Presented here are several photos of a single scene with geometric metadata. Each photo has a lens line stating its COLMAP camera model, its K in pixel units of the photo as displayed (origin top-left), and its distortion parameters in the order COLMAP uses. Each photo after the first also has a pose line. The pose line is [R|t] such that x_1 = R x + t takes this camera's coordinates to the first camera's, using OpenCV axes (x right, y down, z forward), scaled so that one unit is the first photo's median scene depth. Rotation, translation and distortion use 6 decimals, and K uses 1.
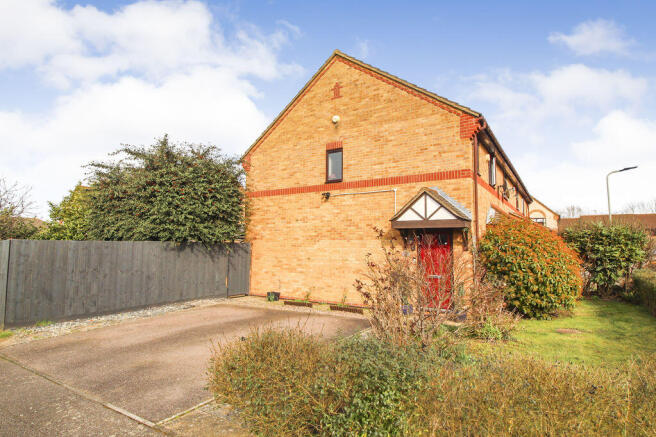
lens RADIAL K [[357.5, 0, 349.0], [0, 357.5, 215.6], [0, 0, 1]] dist [-0.000991, -0.000140]
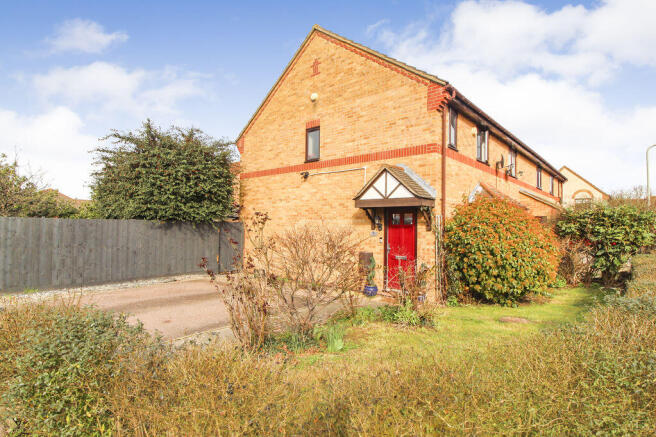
lens RADIAL K [[357.5, 0, 349.0], [0, 357.5, 215.6], [0, 0, 1]] dist [-0.000991, -0.000140]
pose [[0.987444, 0.002309, -0.157952, 0.234512], [0.005452, 0.998799, 0.048684, 0.009670], [0.157875, -0.048934, 0.986246, 0.035599]]
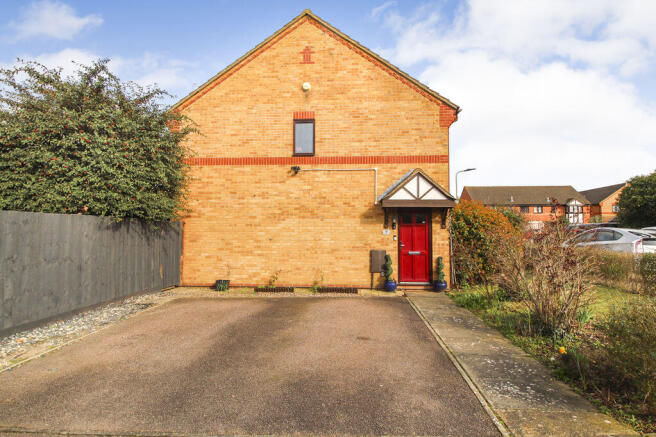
lens RADIAL K [[344.4, 0, 345.8], [0, 344.4, 218.6], [0, 0, 1]] dist [-0.003357, -0.000324]
pose [[0.876241, 0.014381, 0.481658, -0.403617], [-0.036760, 0.998637, 0.037058, 0.033785], [-0.480468, -0.050178, 0.875576, 0.182385]]
